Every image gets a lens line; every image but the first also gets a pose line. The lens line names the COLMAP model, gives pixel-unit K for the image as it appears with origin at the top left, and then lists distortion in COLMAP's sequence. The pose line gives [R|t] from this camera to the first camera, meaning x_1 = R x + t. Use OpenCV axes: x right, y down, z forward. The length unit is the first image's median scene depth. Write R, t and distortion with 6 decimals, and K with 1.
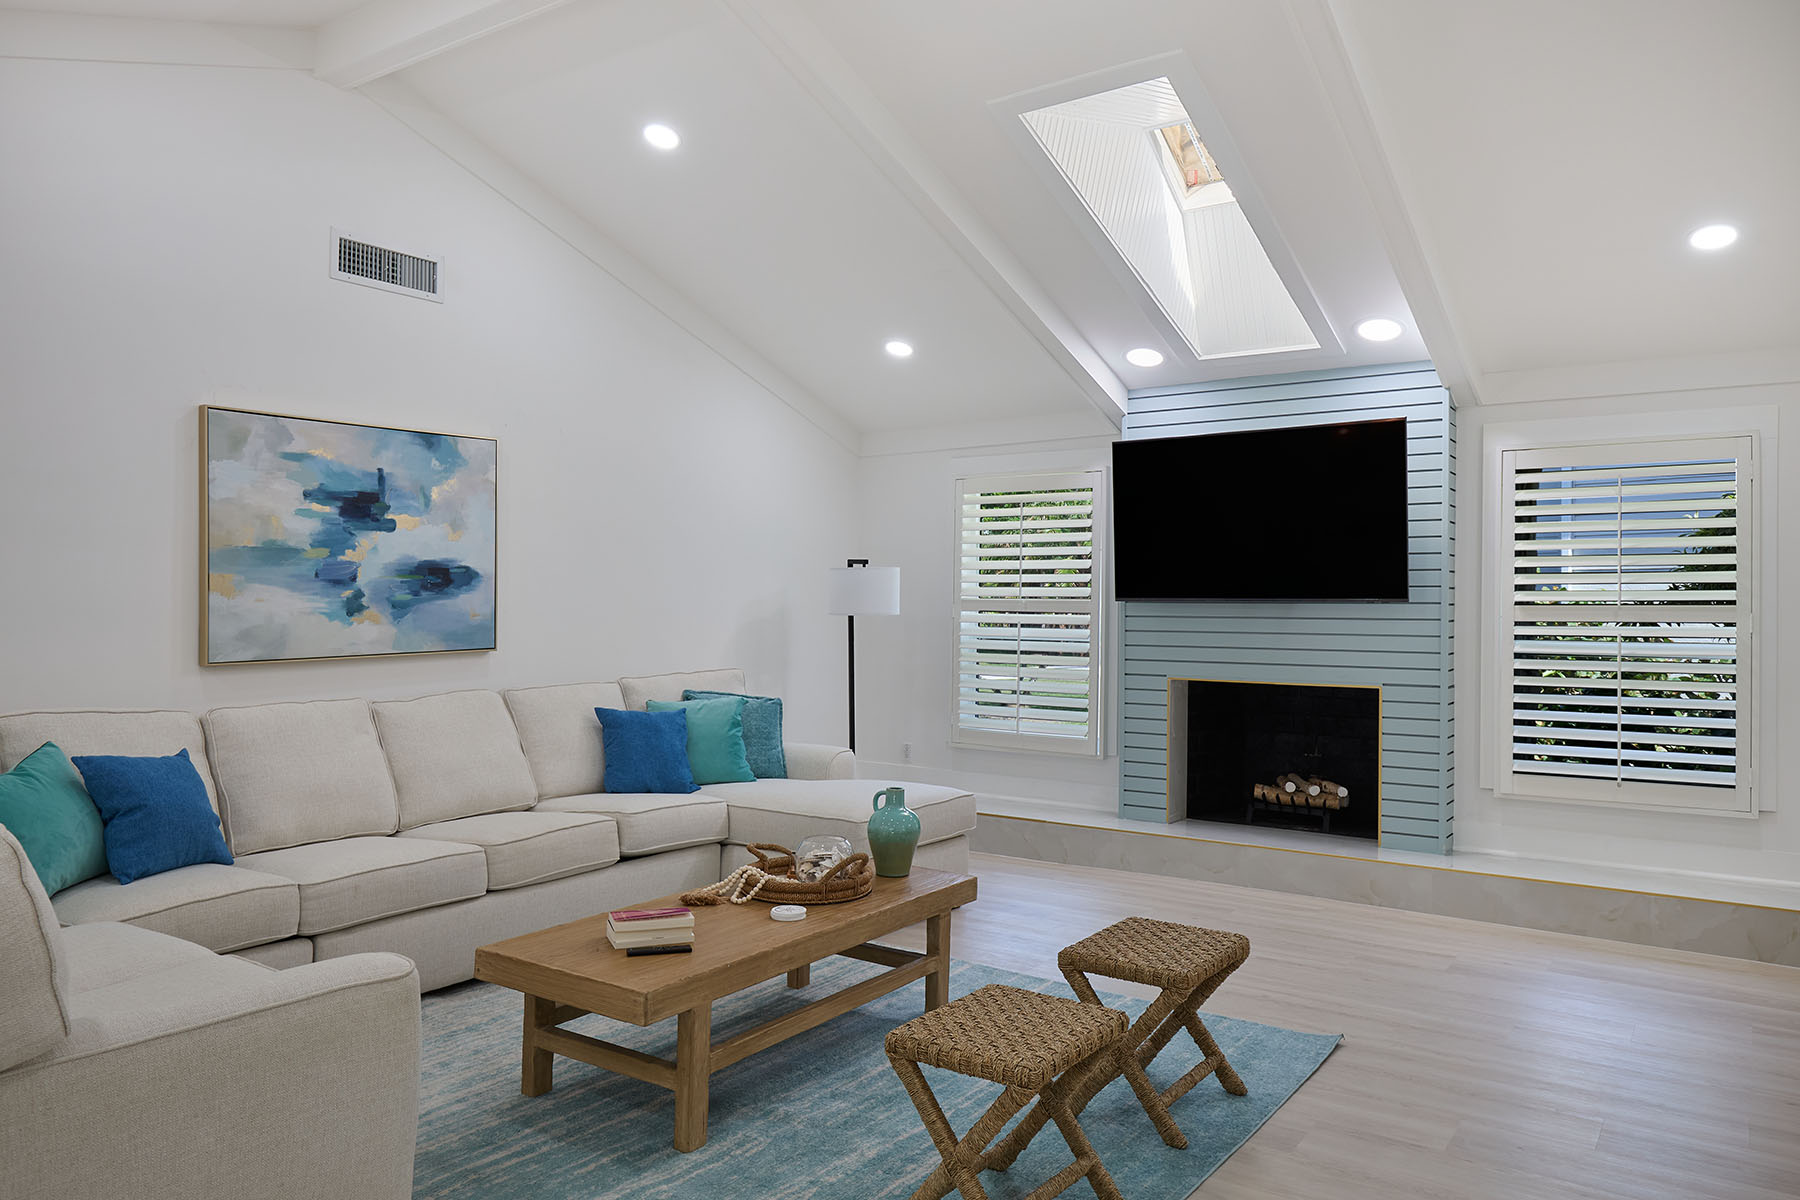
lens RADIAL K [[1256.2, 0, 872.6], [0, 1256.2, 597.1], [0, 0, 1]] dist [0.007102, 0.007440]
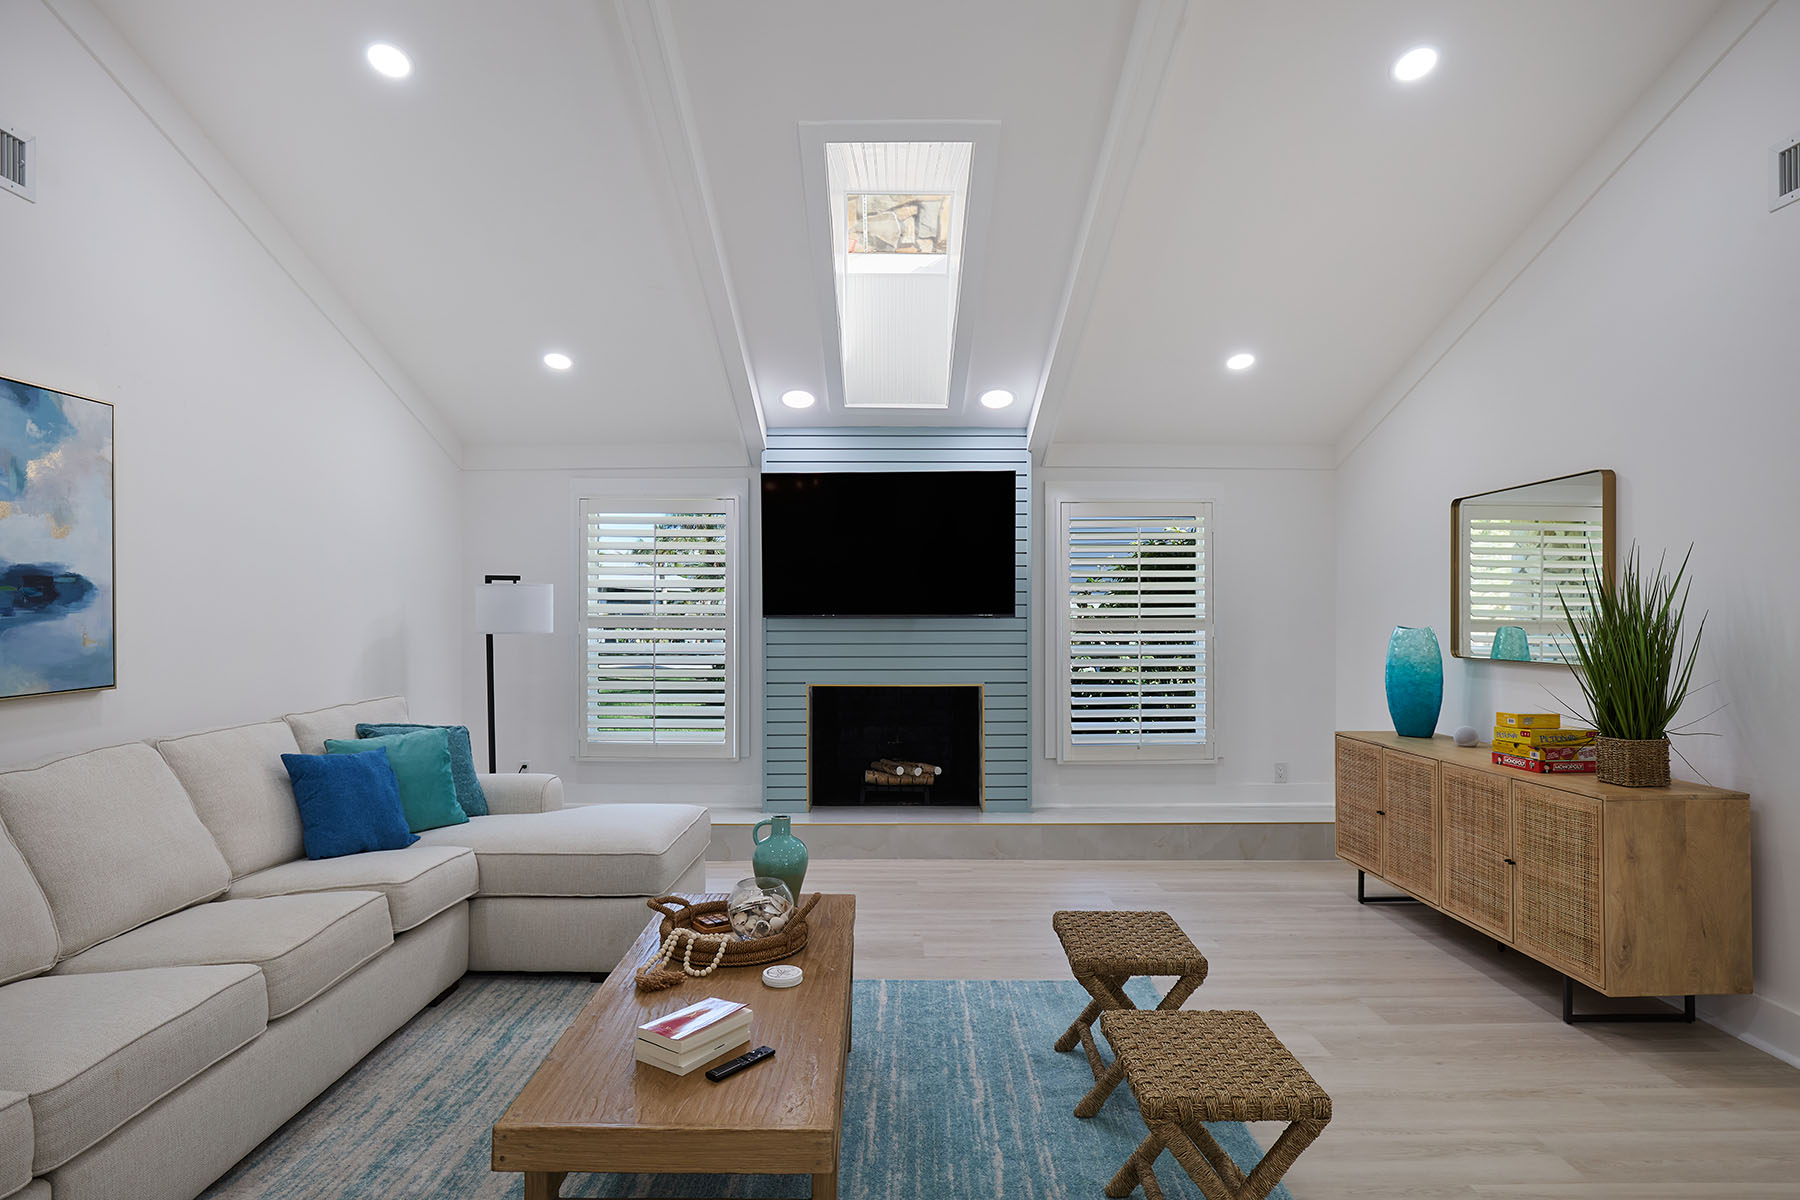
lens RADIAL K [[1002.5, 0, 895.1], [0, 1002.5, 627.6], [0, 0, 1]] dist [-0.016192, 0.003132]
pose [[0.814862, -0.011030, 0.579550, -0.256677], [0.002713, 0.999881, 0.015216, -0.001279], [-0.579648, -0.010826, 0.814795, 0.246928]]
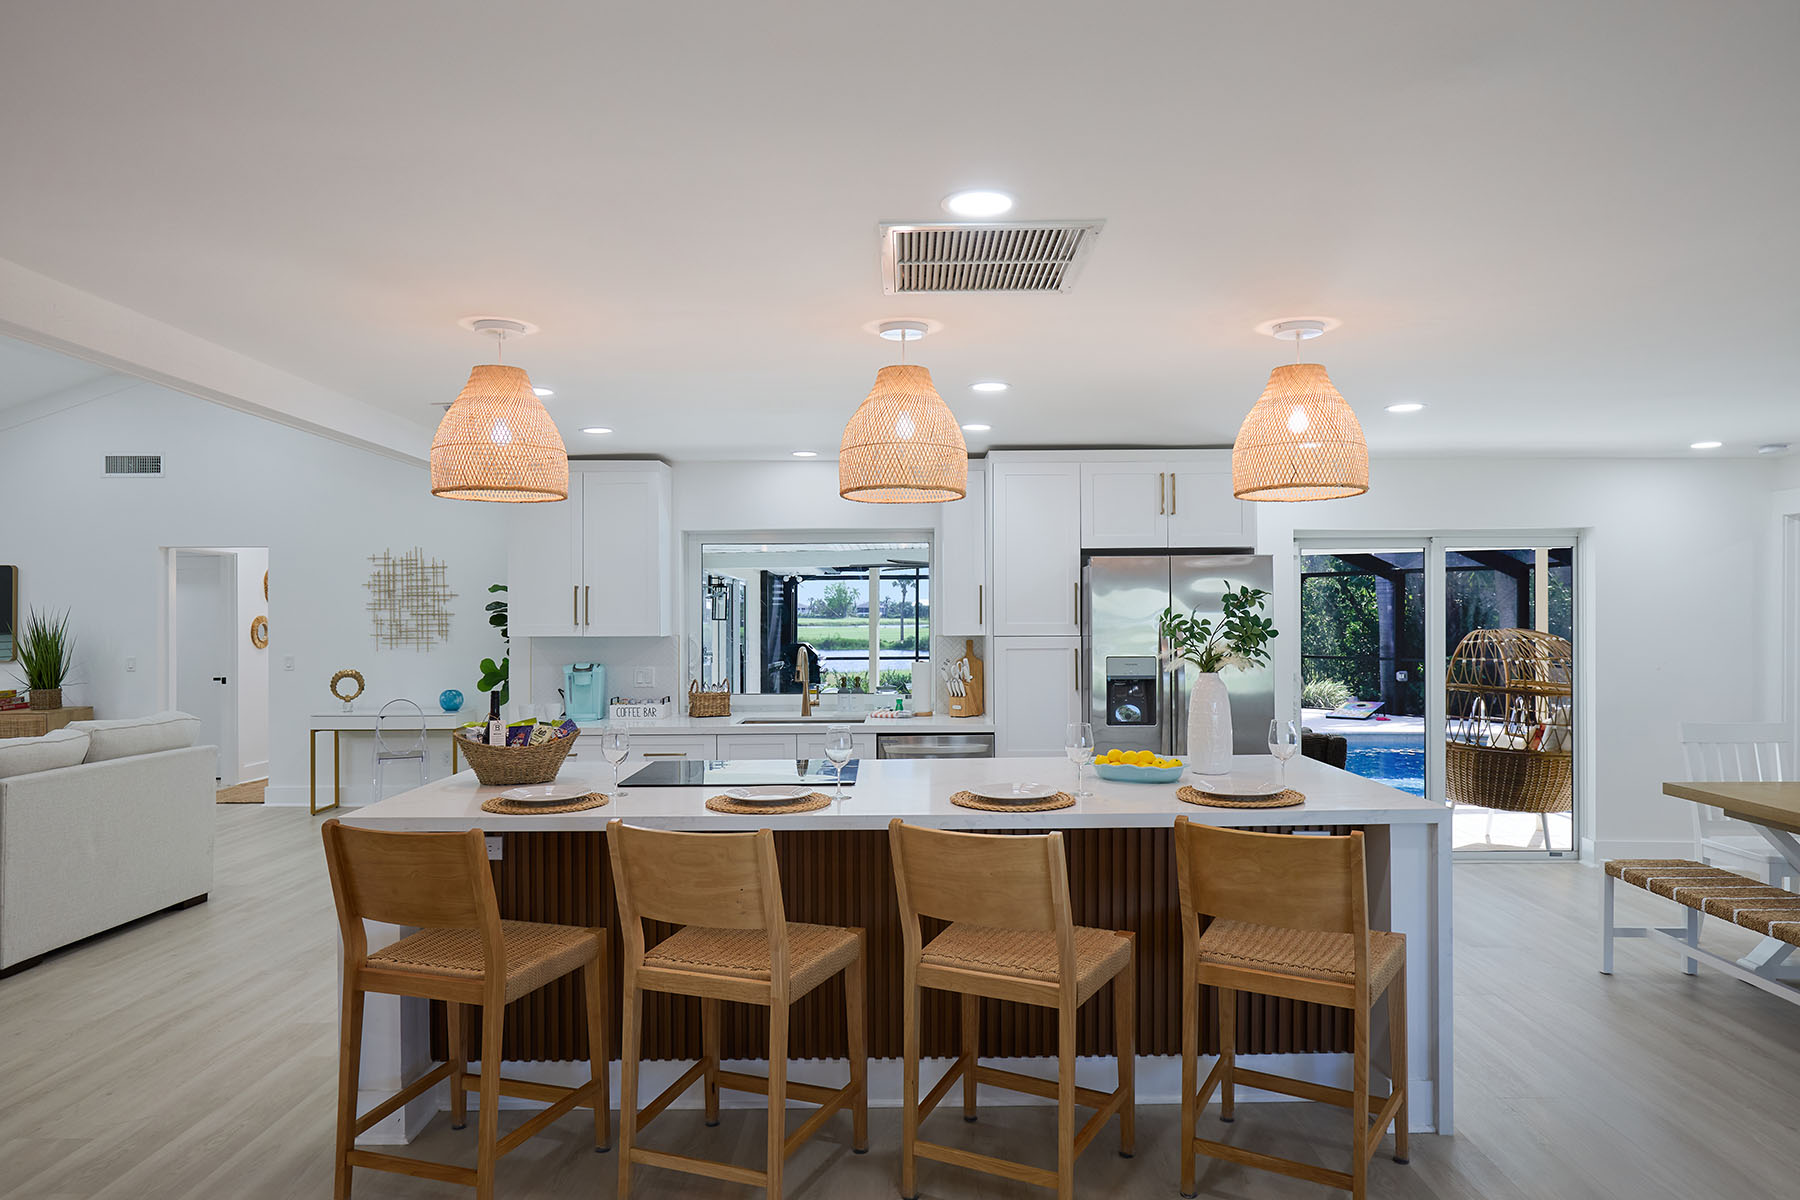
lens RADIAL K [[1115.4, 0, 873.9], [0, 1115.4, 618.7], [0, 0, 1]] dist [-0.000673, 0.002188]
pose [[-0.551607, -0.008751, 0.834058, -1.460351], [-0.003259, 0.999960, 0.008337, -0.039561], [-0.834097, 0.001880, -0.551614, 0.367592]]
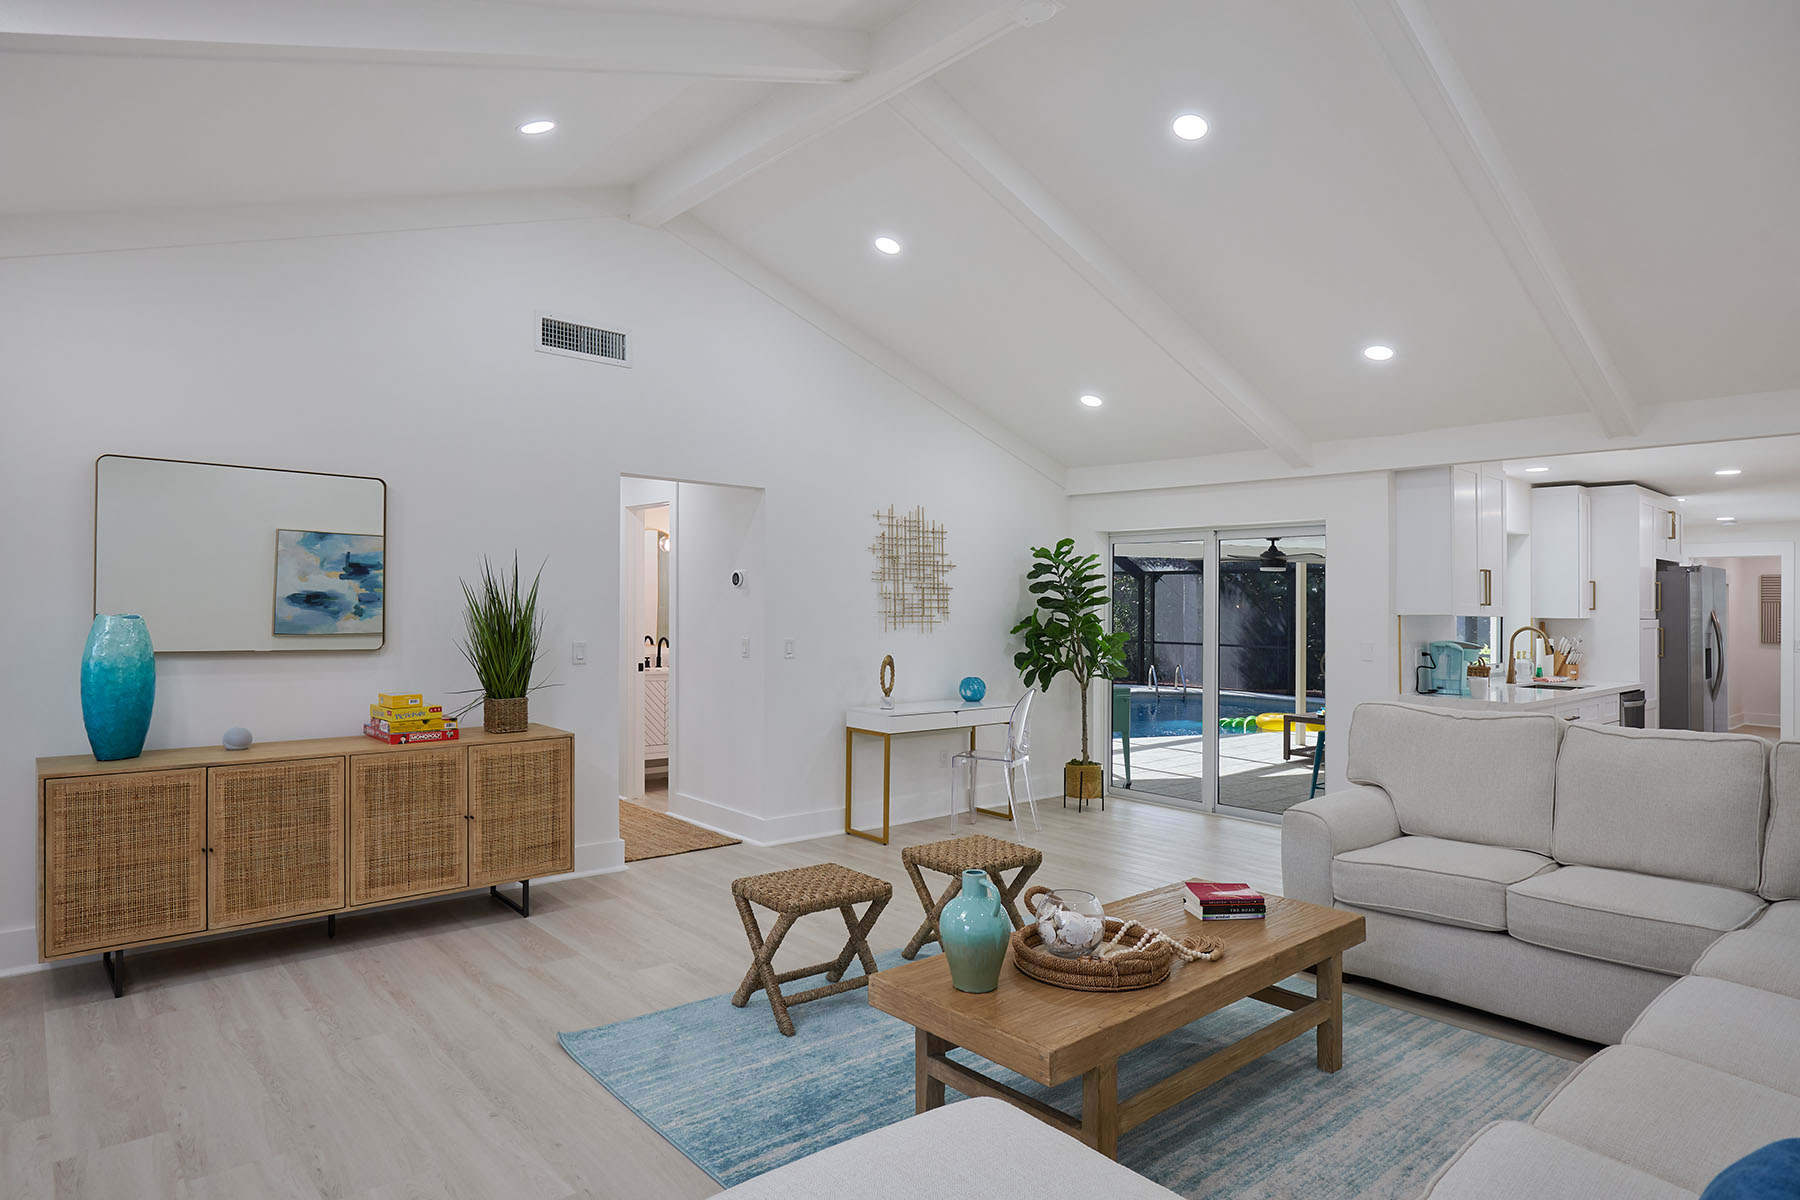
lens RADIAL K [[1002.5, 0, 894.7], [0, 1002.5, 592.7], [0, 0, 1]] dist [-0.016192, 0.003132]
pose [[-0.972418, -0.015703, 0.232716, -0.054164], [-0.020869, 0.999587, -0.019755, -0.000888], [-0.232310, -0.024067, -0.972344, 1.178090]]
